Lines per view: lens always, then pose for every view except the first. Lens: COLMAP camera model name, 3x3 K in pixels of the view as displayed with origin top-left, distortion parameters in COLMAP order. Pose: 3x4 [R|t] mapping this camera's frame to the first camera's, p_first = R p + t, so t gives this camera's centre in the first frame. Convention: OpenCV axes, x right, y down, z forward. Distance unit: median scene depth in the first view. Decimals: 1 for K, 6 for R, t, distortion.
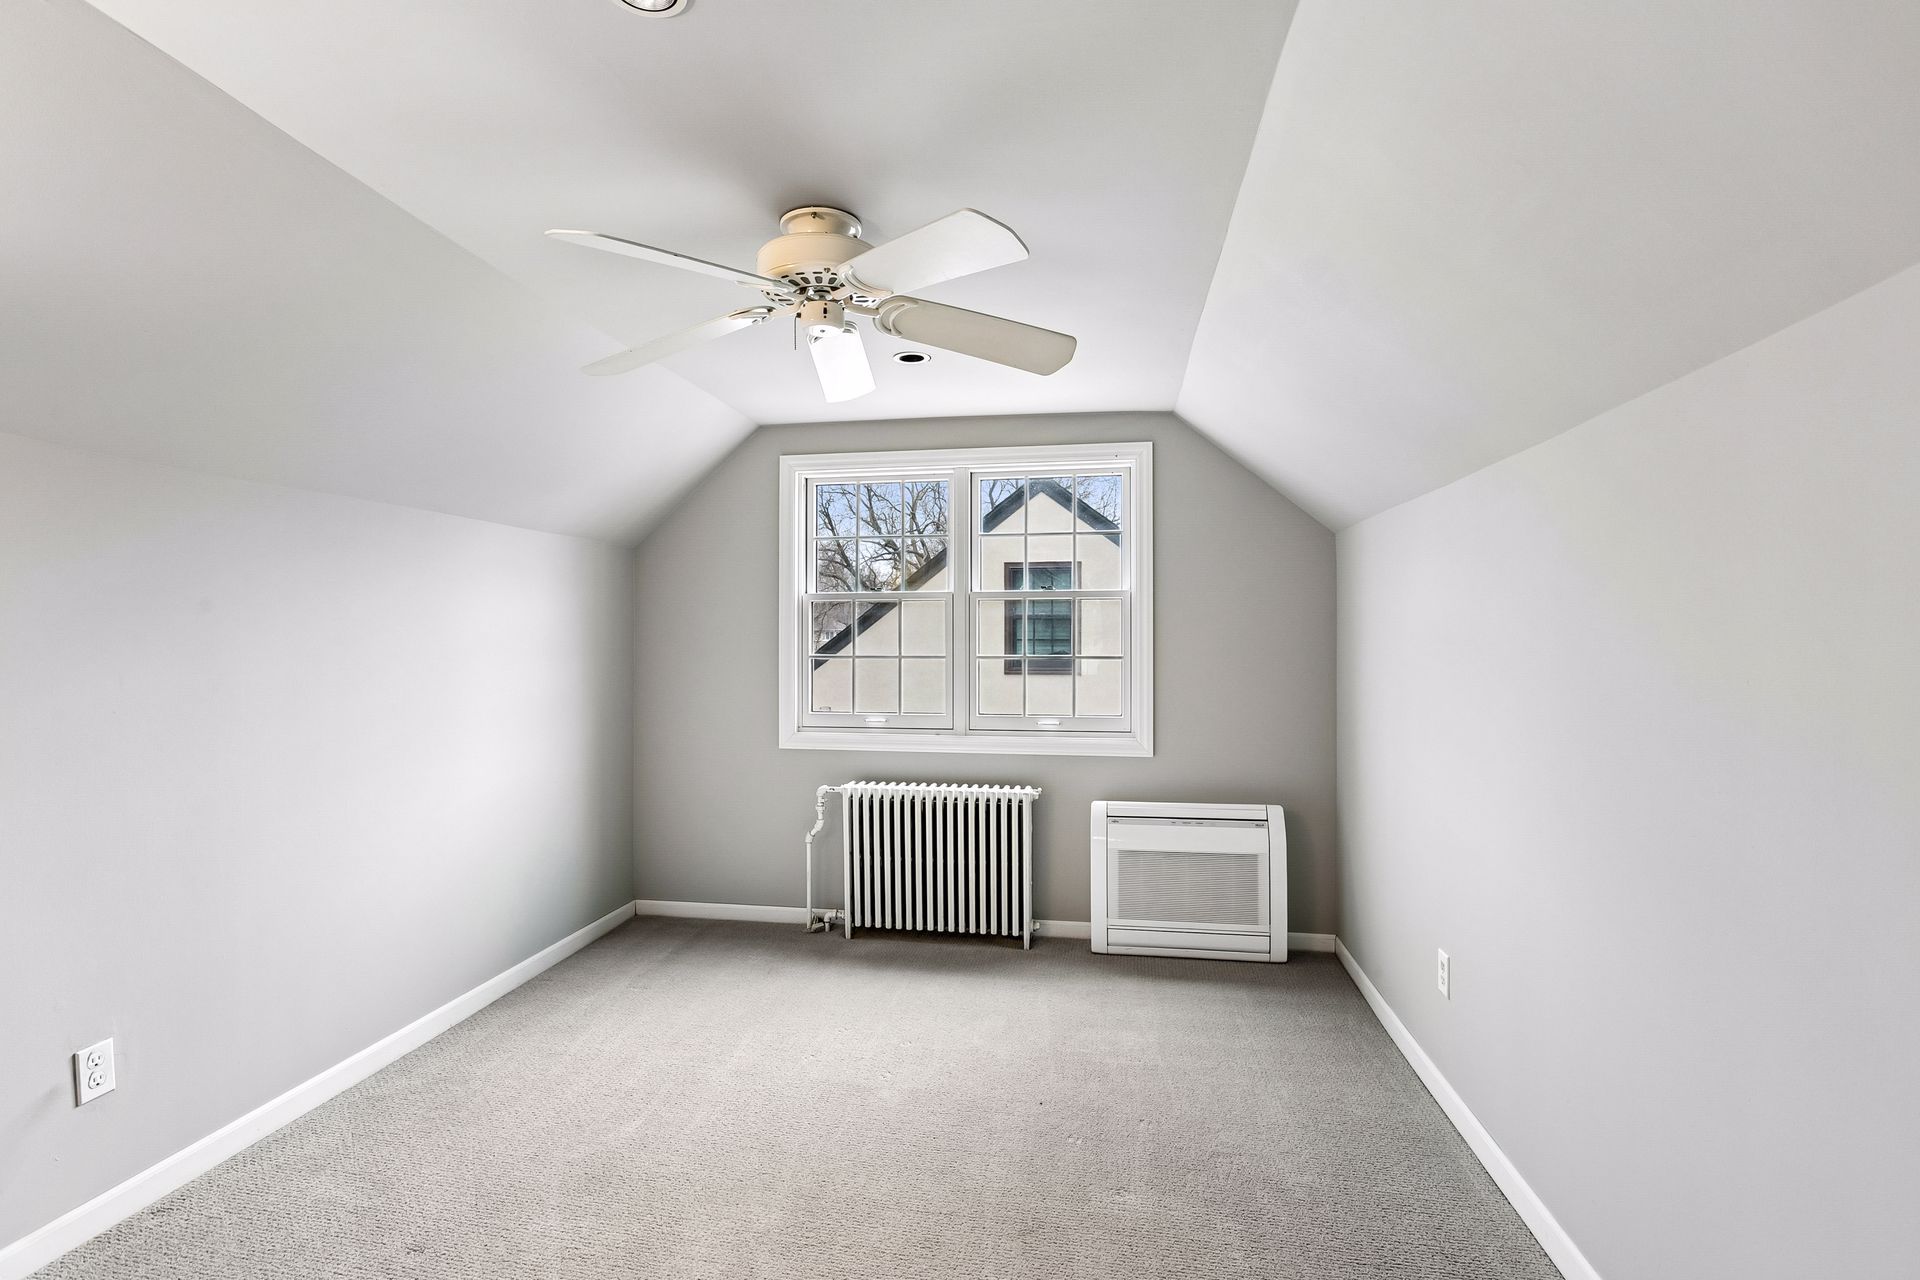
lens RADIAL K [[904.5, 0, 957.8], [0, 904.5, 646.5], [0, 0, 1]] dist [-0.002325, -0.001512]
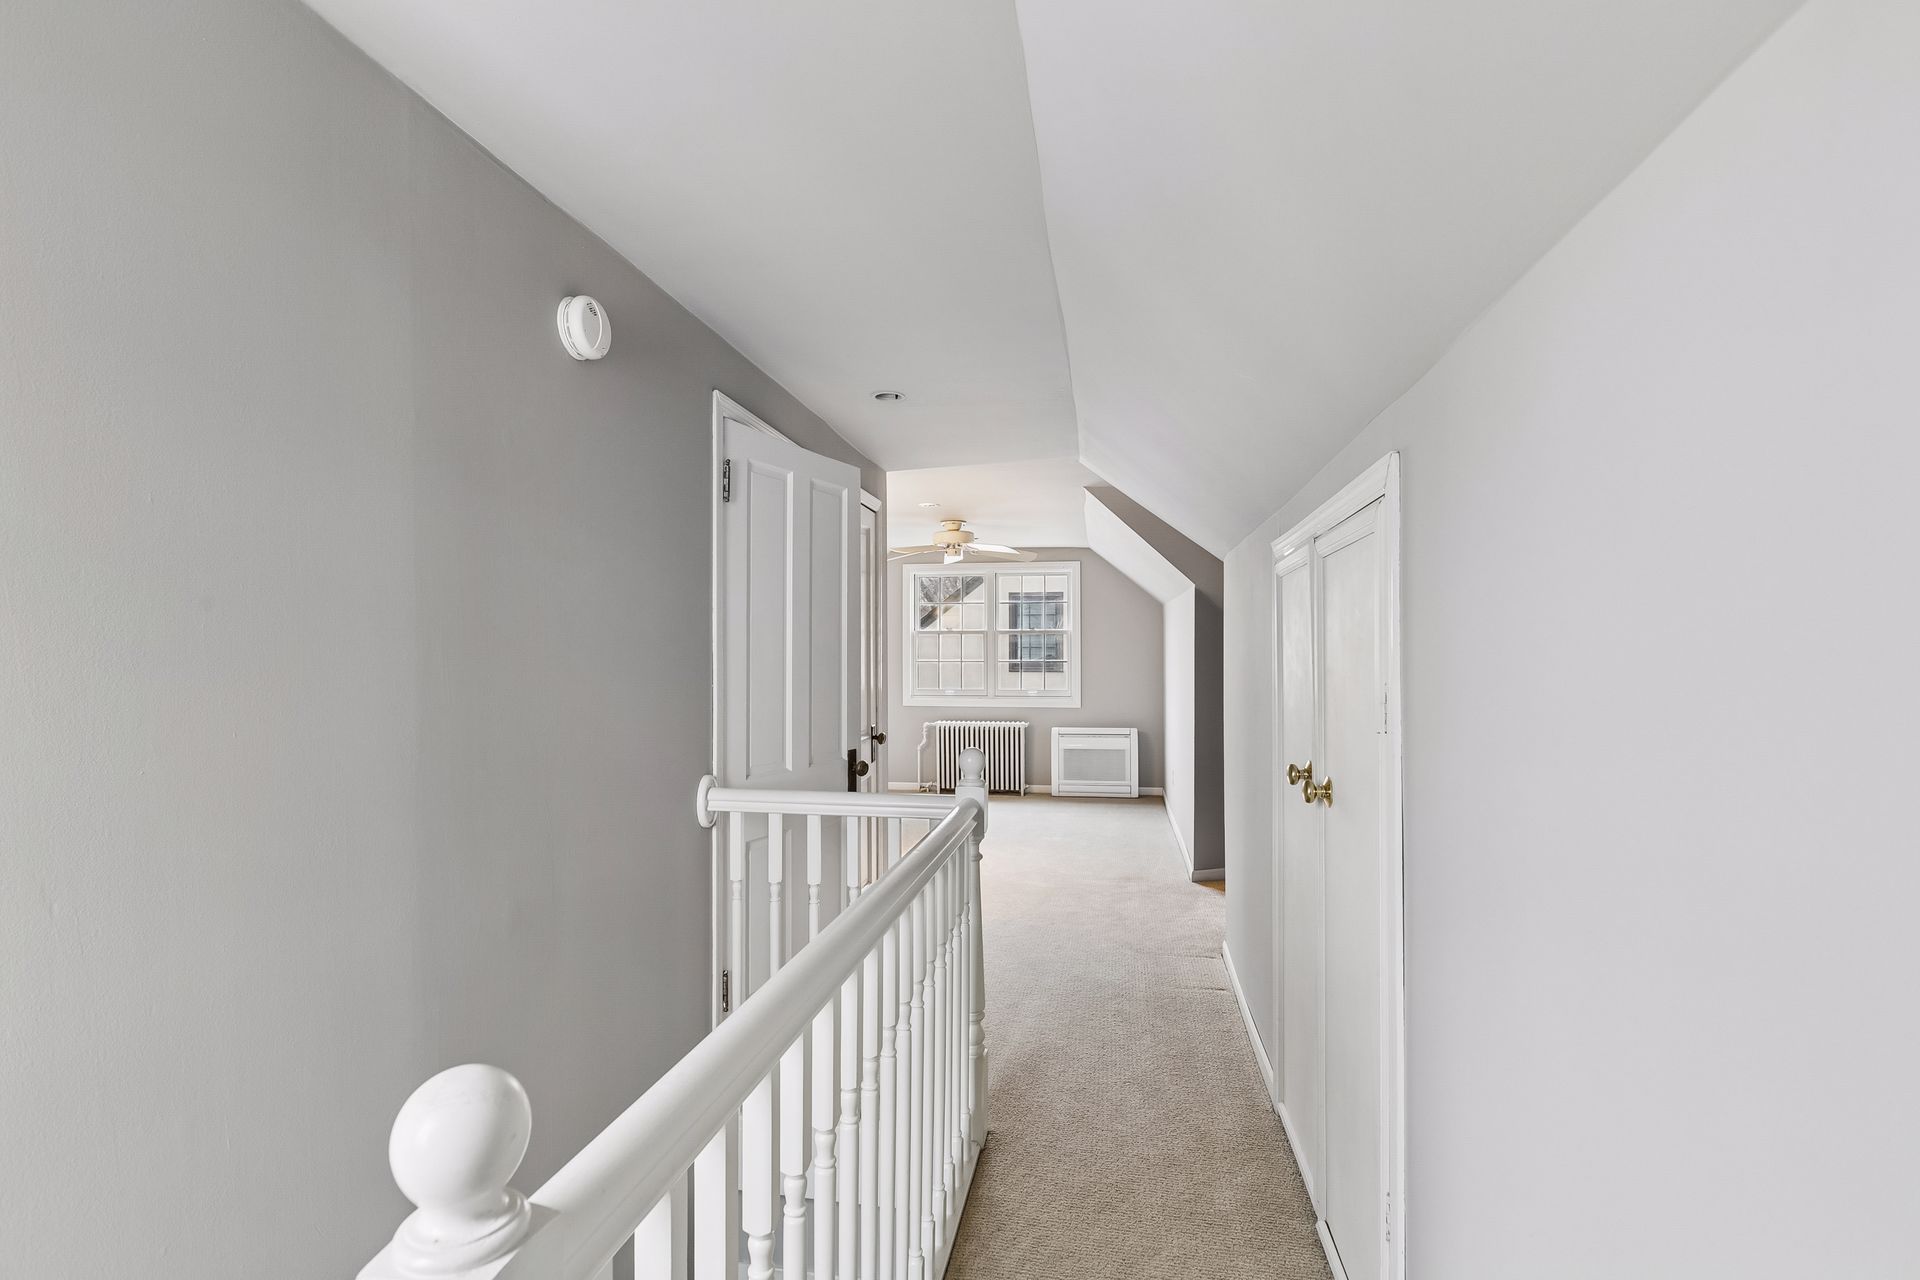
lens RADIAL K [[904.5, 0, 959.7], [0, 904.5, 642.7], [0, 0, 1]] dist [-0.002325, -0.001512]
pose [[0.999989, -0.001073, 0.004508, -0.082901], [0.001111, 0.999963, -0.008526, -0.014826], [-0.004499, 0.008531, 0.999953, -1.163095]]
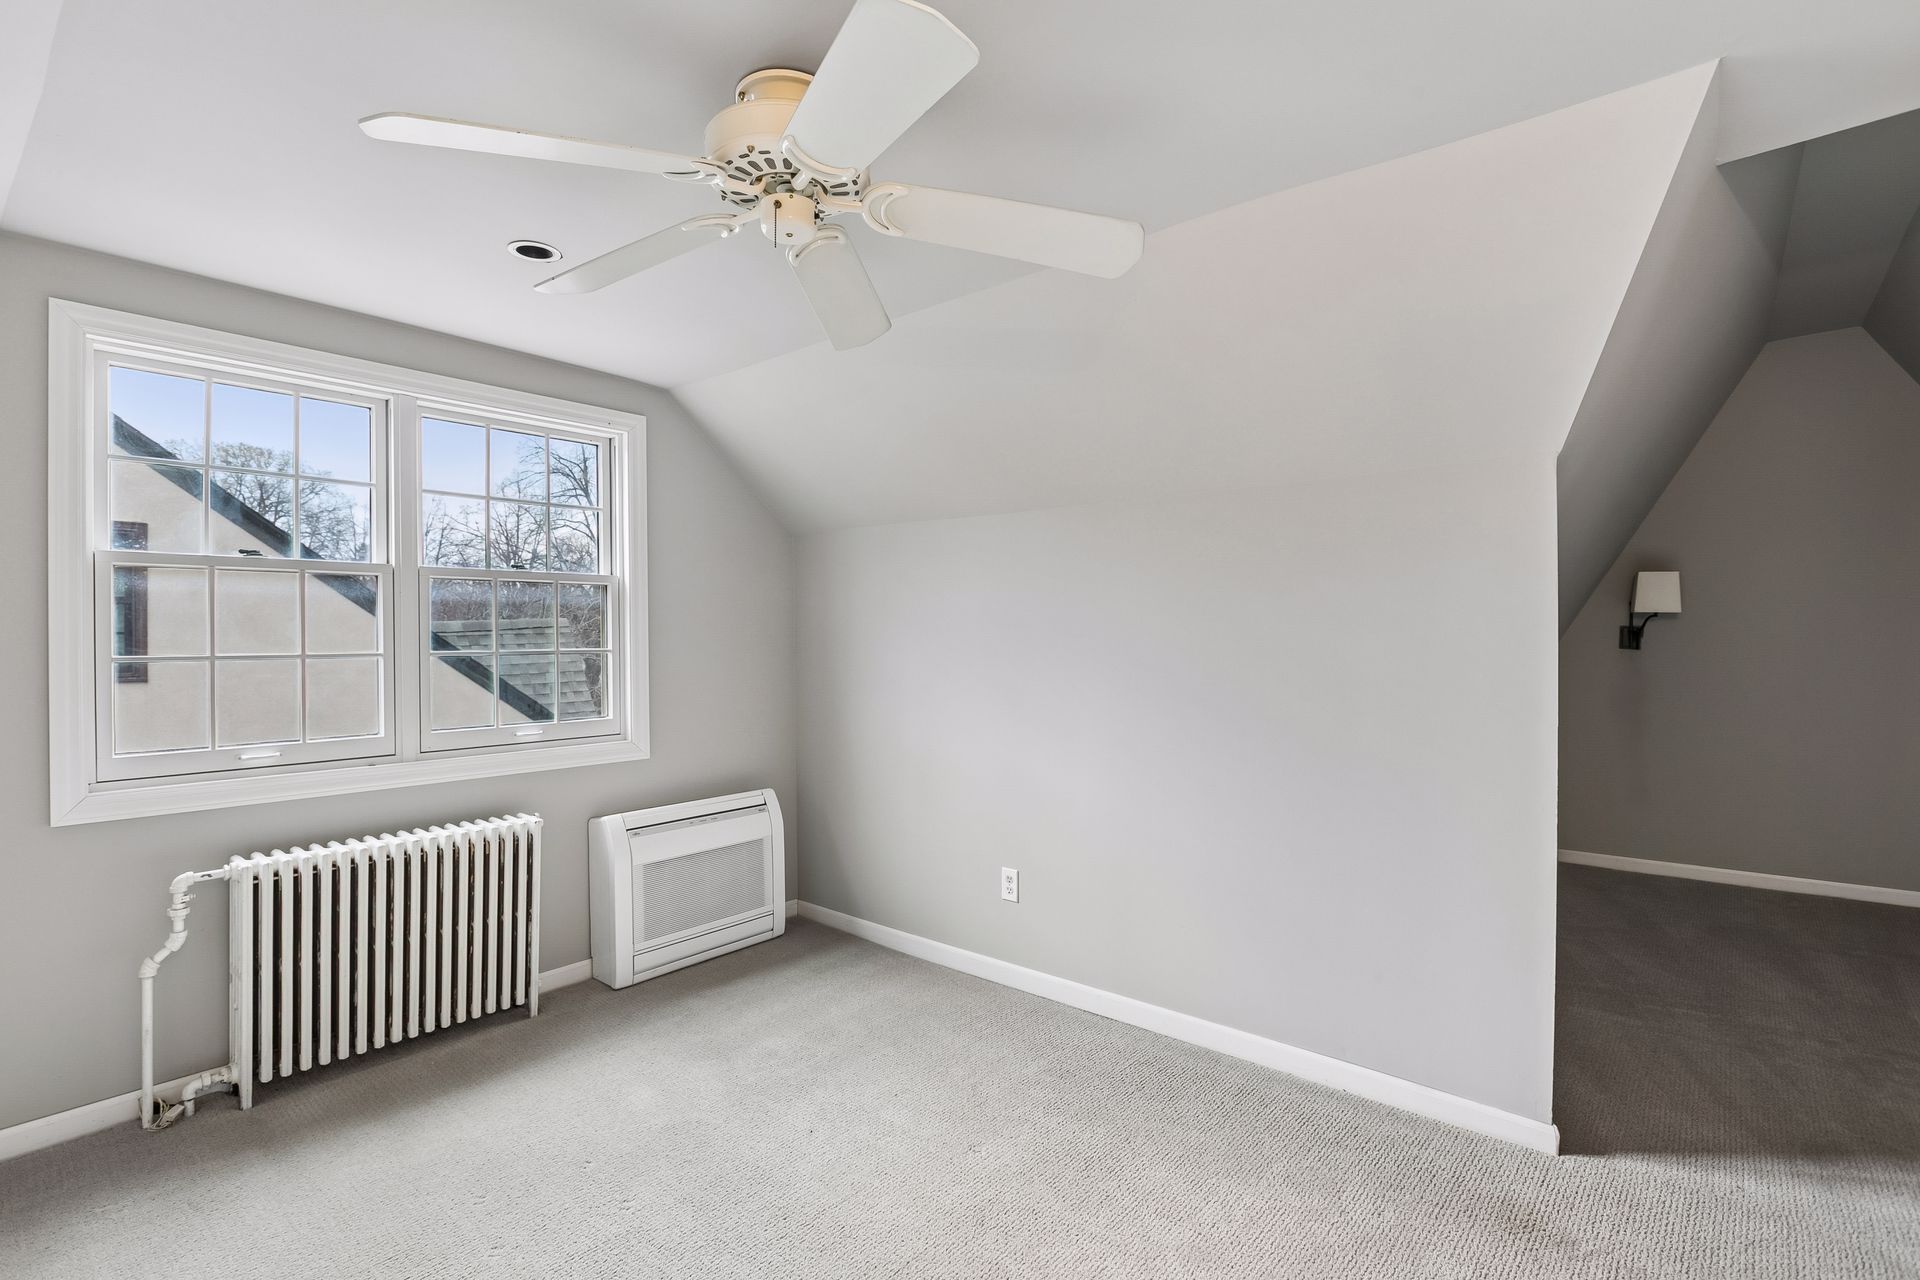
lens RADIAL K [[904.5, 0, 961.7], [0, 904.5, 628.2], [0, 0, 1]] dist [-0.002325, -0.001512]
pose [[0.491032, 0.006218, 0.871119, -0.435632], [-0.000089, 0.999975, -0.007087, -0.004370], [-0.871141, 0.003402, 0.491021, 0.270505]]
